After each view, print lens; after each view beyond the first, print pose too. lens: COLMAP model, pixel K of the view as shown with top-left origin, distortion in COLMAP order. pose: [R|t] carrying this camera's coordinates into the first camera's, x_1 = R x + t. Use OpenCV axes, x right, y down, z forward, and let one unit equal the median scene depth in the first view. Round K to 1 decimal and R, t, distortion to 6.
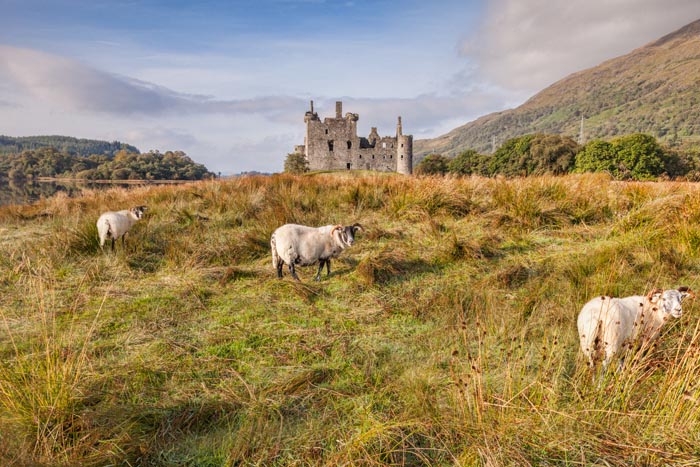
lens RADIAL K [[564.3, 0, 350.2], [0, 564.3, 233.5], [0, 0, 1]] dist [0.059312, 0.001140]
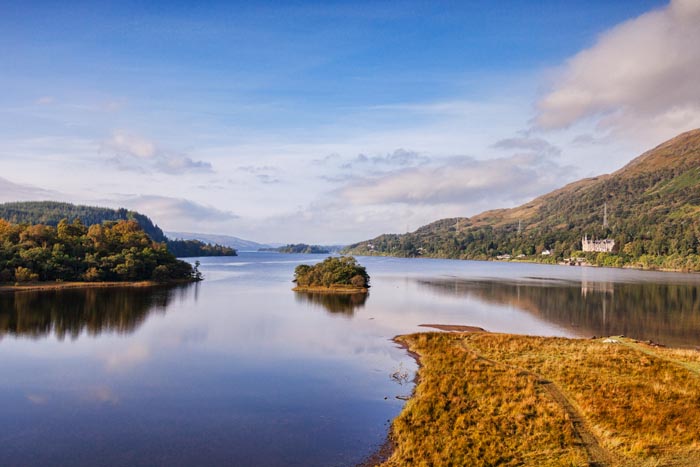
lens RADIAL K [[645.7, 0, 349.7], [0, 645.7, 233.1], [0, 0, 1]] dist [-0.000985, 0.000000]
pose [[0.995655, 0.009013, -0.092685, -0.016348], [-0.020747, 0.991759, -0.126427, -0.022285], [0.090782, 0.127800, 0.987636, 0.155878]]
